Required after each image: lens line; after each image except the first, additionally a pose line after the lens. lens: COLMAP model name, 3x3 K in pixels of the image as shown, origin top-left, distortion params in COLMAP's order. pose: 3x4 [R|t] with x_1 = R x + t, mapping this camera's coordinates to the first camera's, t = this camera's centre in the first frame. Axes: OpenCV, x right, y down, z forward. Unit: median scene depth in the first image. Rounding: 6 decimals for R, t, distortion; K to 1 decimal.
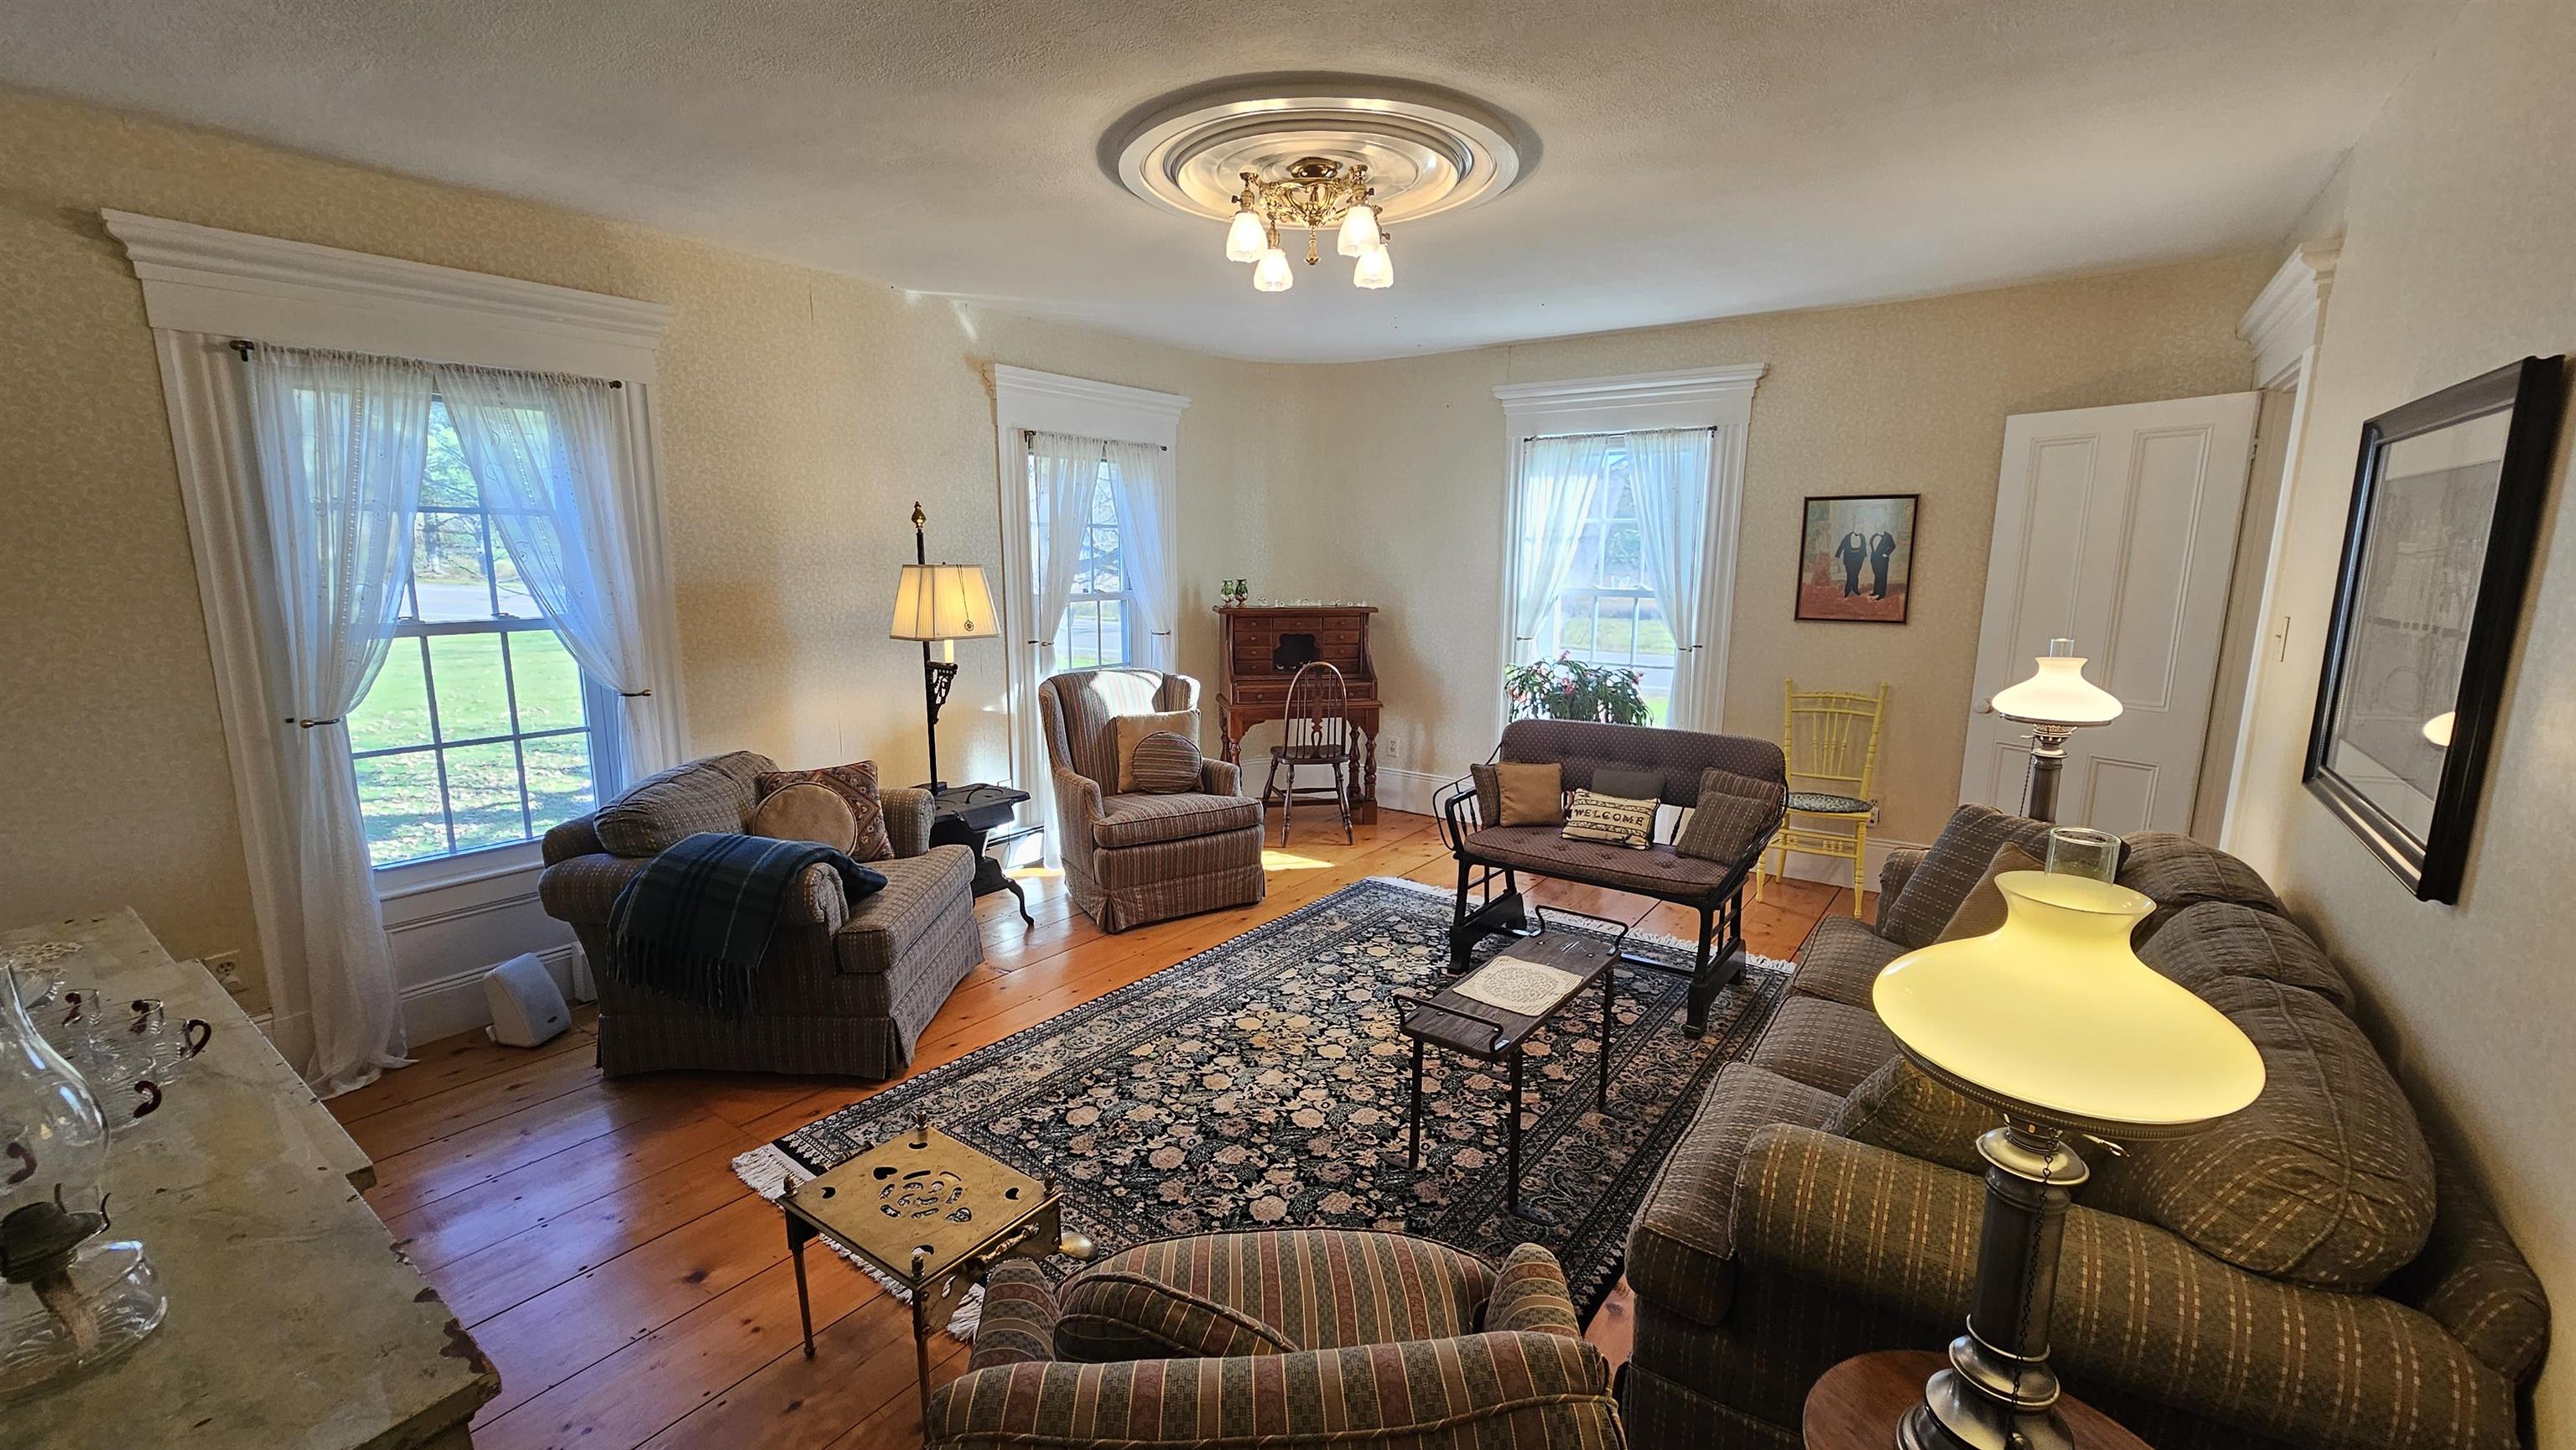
lens RADIAL K [[1049.1, 0, 1278.4], [0, 1049.1, 728.4], [0, 0, 1]] dist [-0.001842, -0.000574]
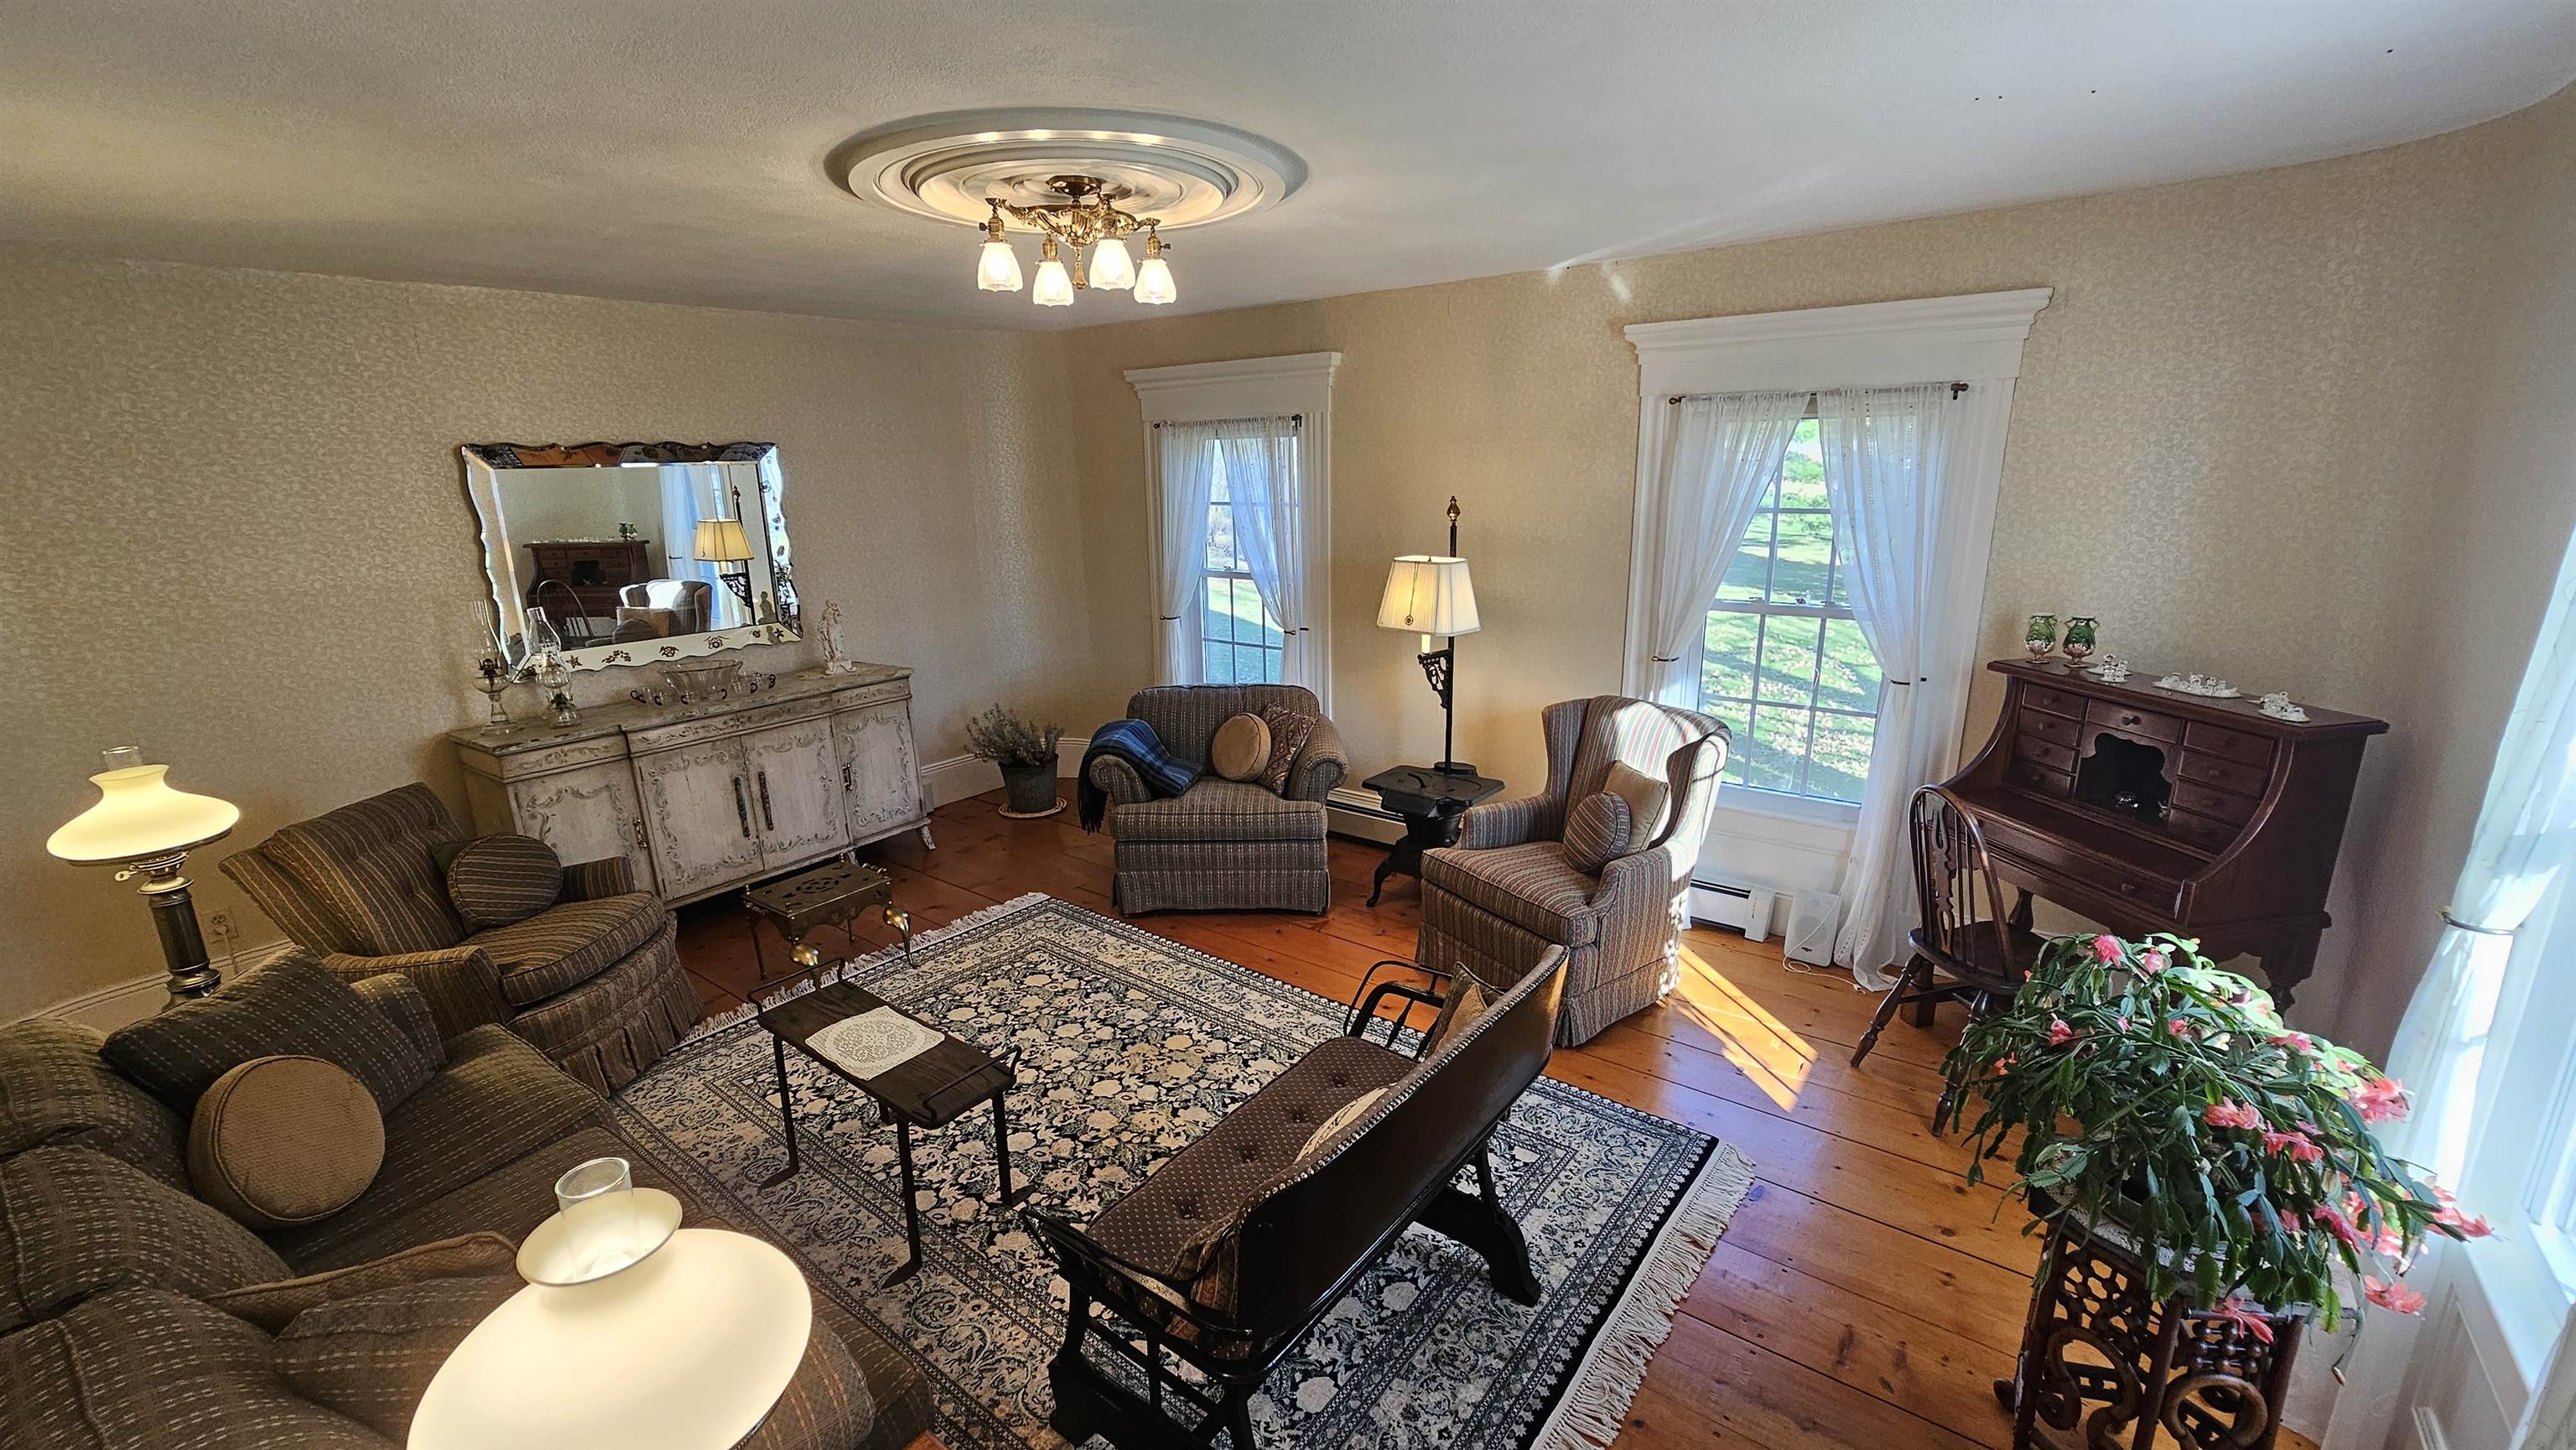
lens RADIAL K [[1049.1, 0, 1282.9], [0, 1049.1, 734.2], [0, 0, 1]] dist [-0.001842, -0.000574]
pose [[-0.007825, 0.248784, -0.968527, 0.917305], [-0.153379, 0.956797, 0.247010, -0.281071], [0.988136, 0.150485, 0.030671, 1.067847]]
